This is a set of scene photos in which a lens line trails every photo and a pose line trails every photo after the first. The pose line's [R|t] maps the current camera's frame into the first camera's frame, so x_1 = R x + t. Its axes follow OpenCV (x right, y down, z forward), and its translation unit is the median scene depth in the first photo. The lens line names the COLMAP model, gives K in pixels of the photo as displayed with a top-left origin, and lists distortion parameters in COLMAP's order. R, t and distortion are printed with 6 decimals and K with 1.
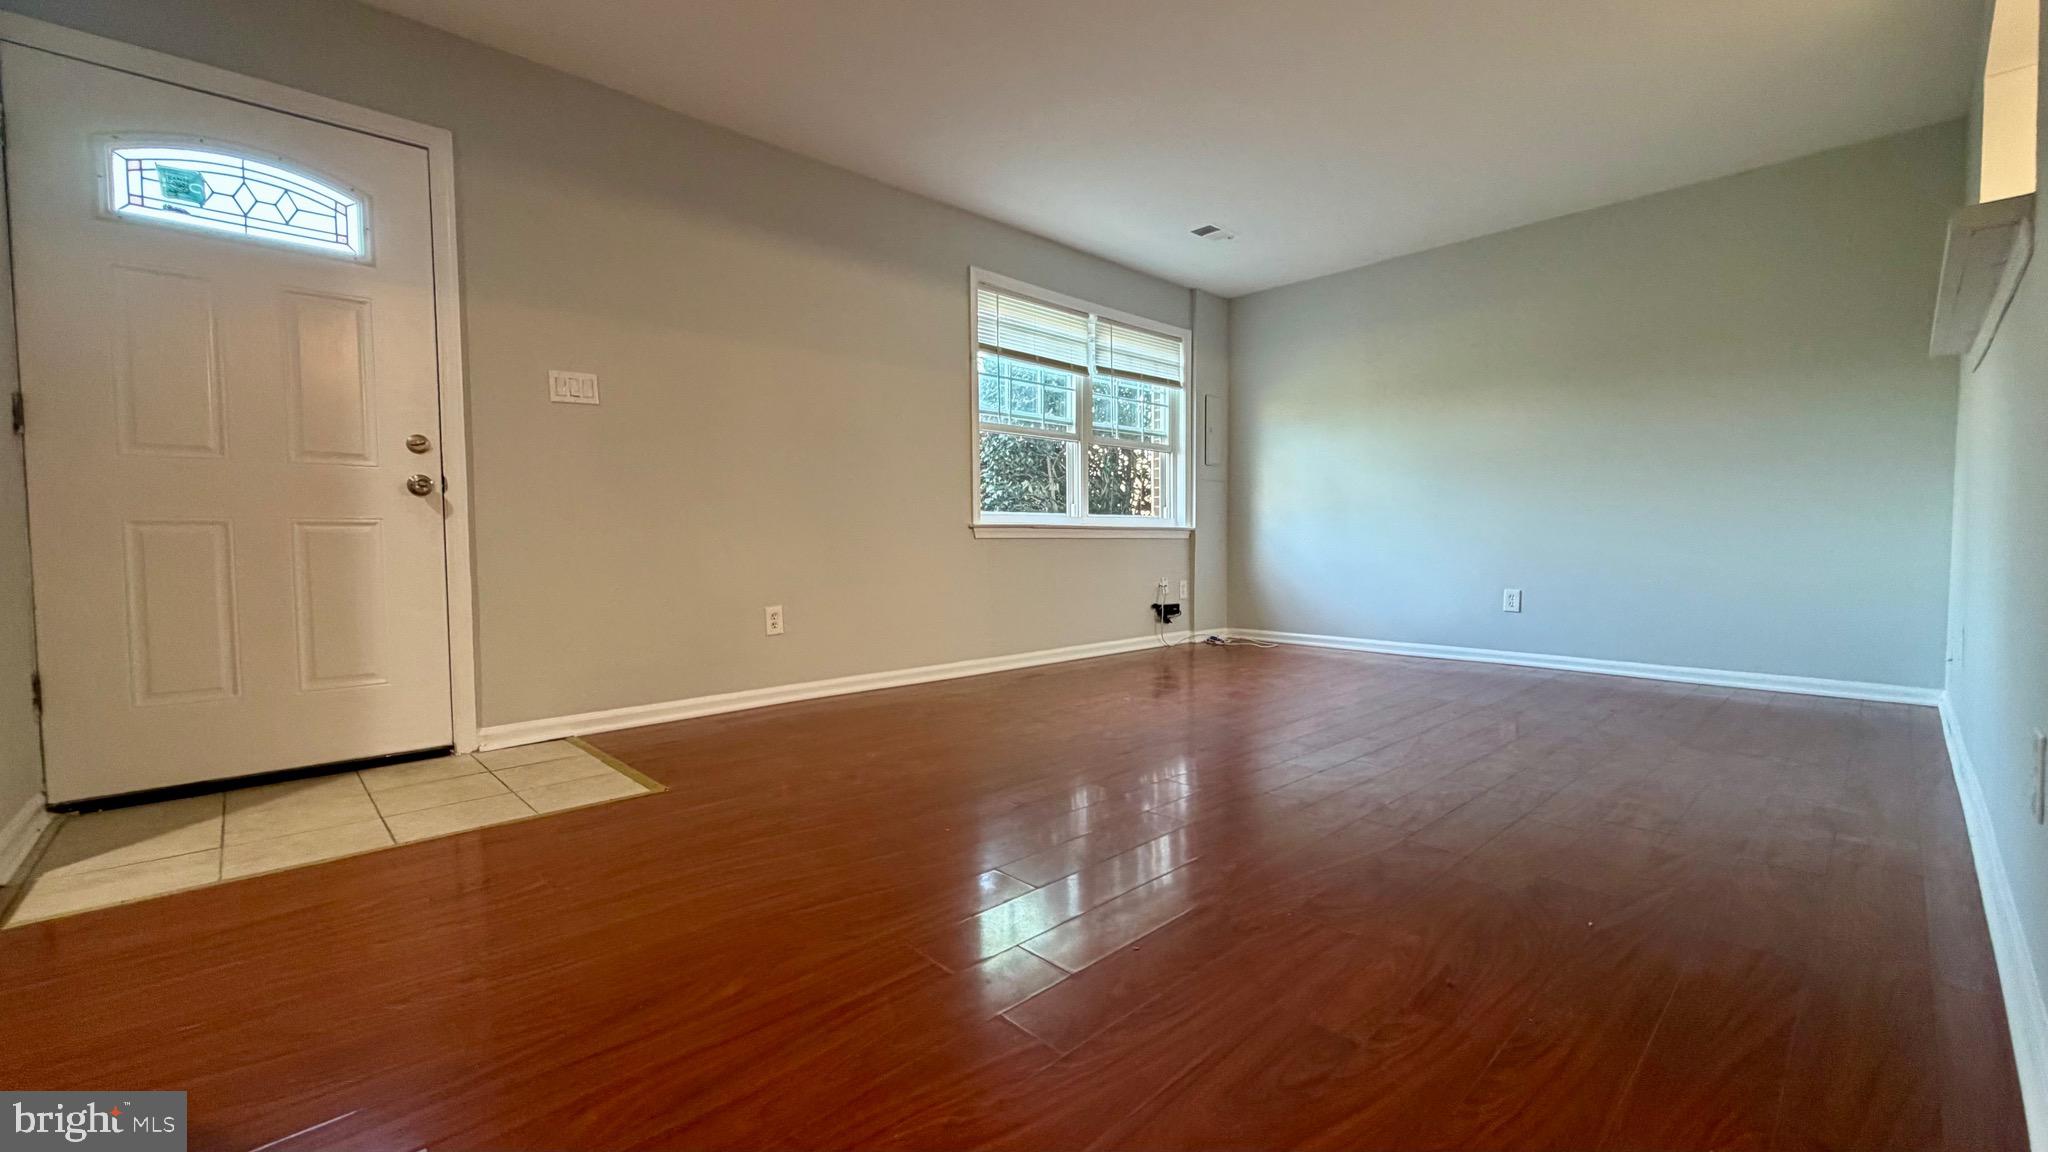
lens RADIAL K [[816.4, 0, 1019.9], [0, 816.4, 573.2], [0, 0, 1]] dist [-0.002789, 0.000550]
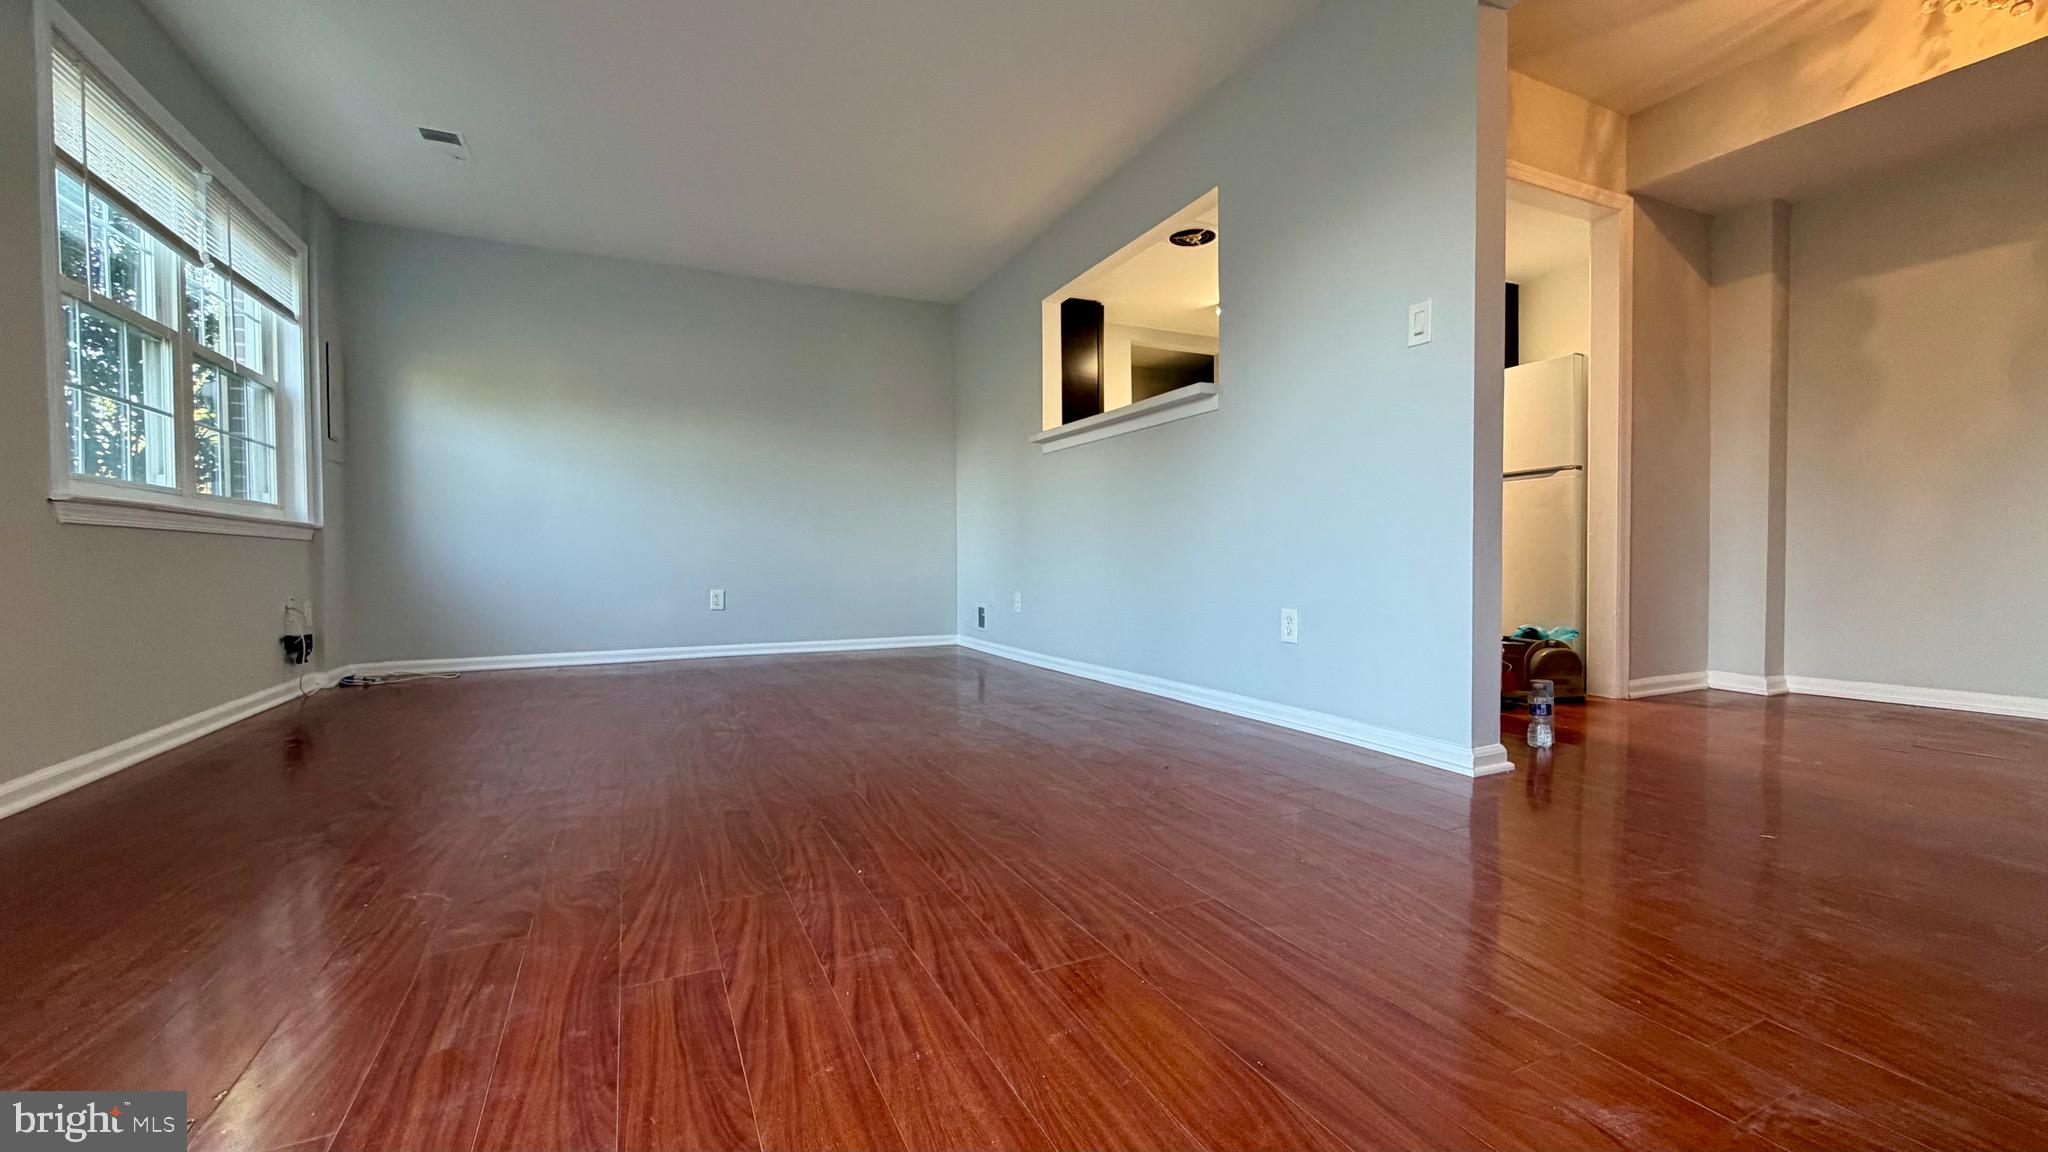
lens RADIAL K [[816.4, 0, 1022.4], [0, 816.4, 570.7], [0, 0, 1]] dist [-0.002789, 0.000550]
pose [[0.288080, -0.009899, 0.957555, -0.572155], [0.043962, 0.999029, -0.002898, 0.024350], [-0.956597, 0.042931, 0.288236, 0.440197]]
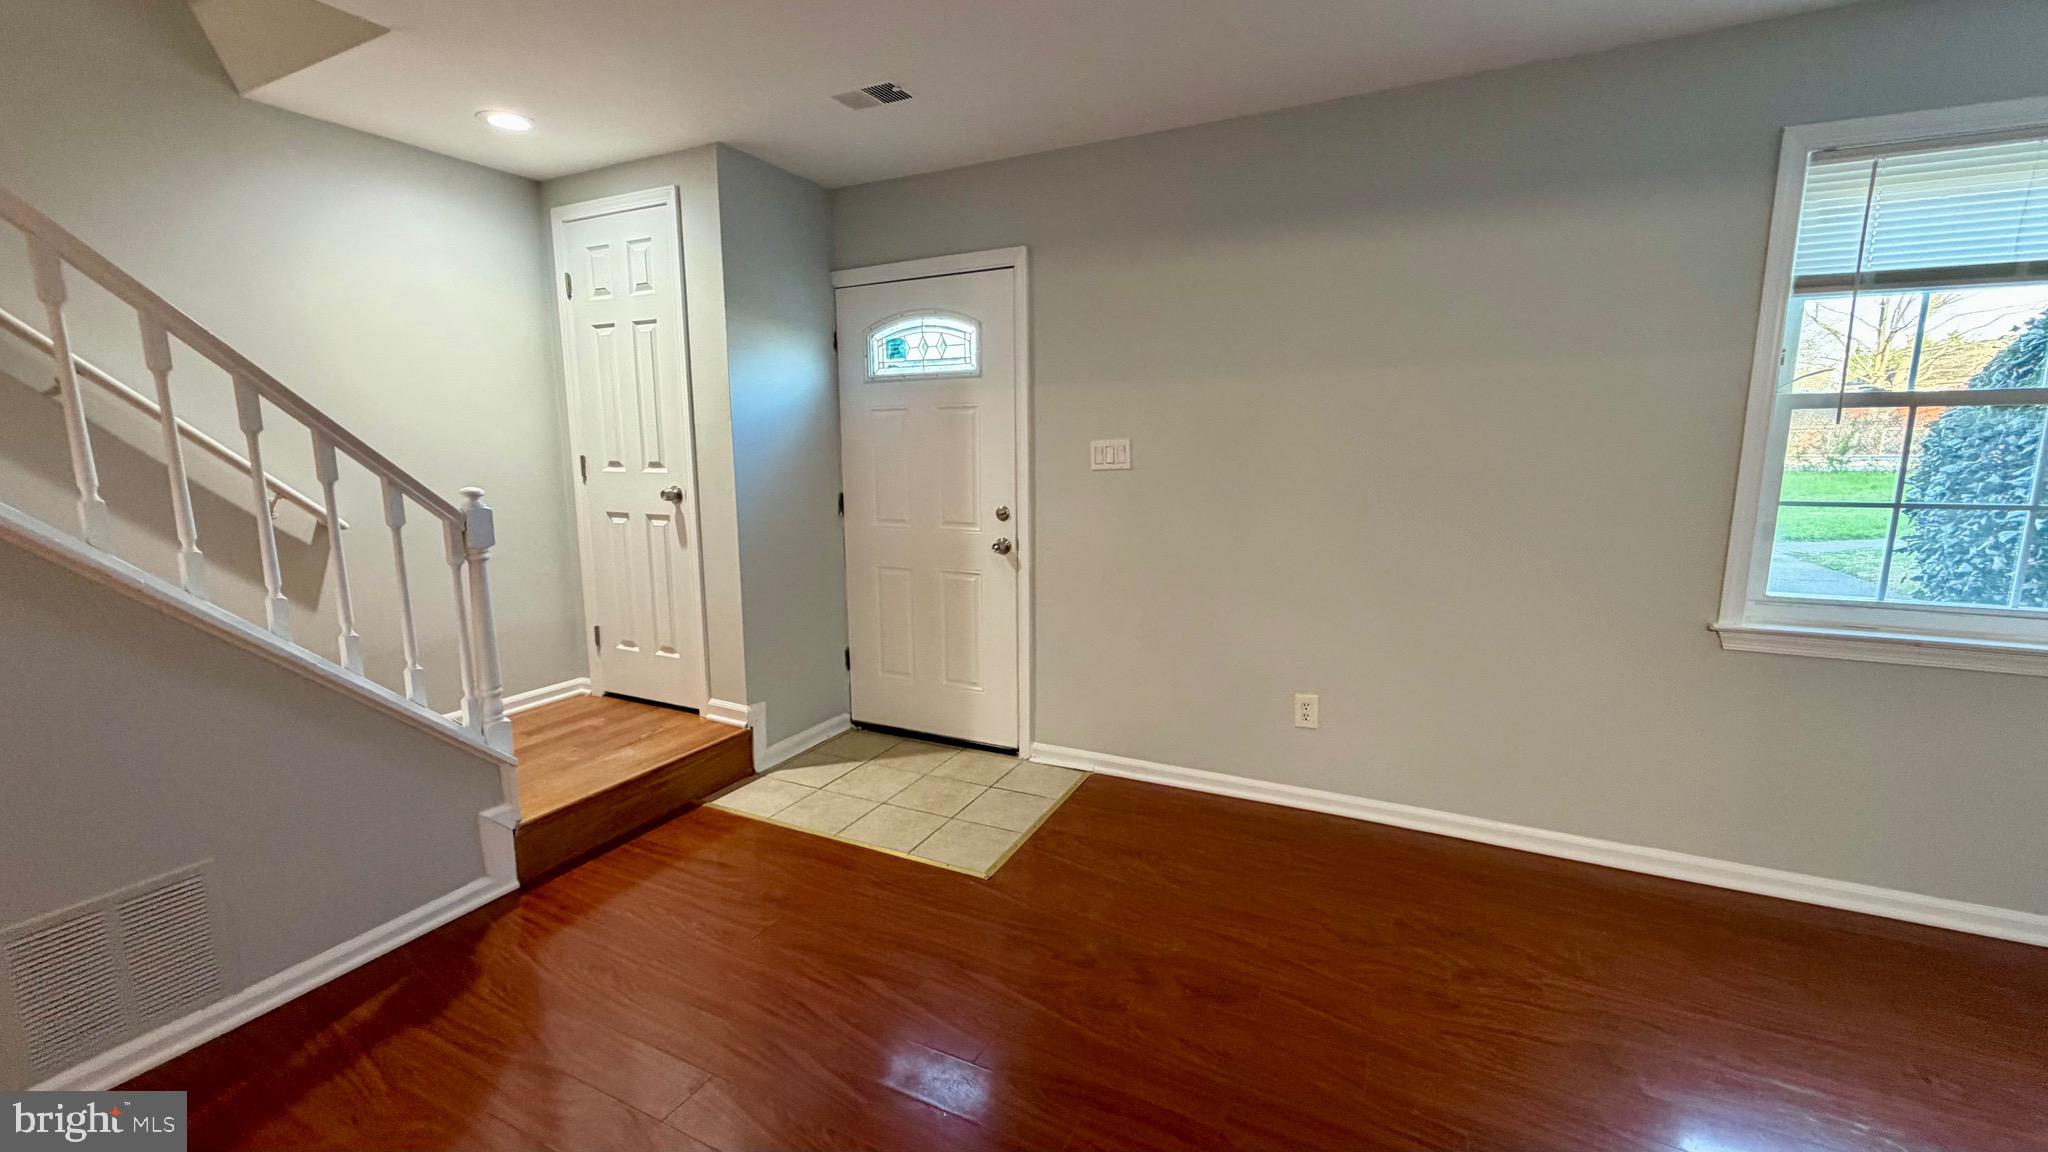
lens RADIAL K [[812.7, 0, 1026.0], [0, 812.7, 577.8], [0, 0, 1]] dist [0.004422, 0.000250]
pose [[0.353584, 0.152879, -0.922825, 0.439624], [-0.035978, 0.988046, 0.149899, -0.244957], [0.934711, -0.019800, 0.354858, 0.574295]]
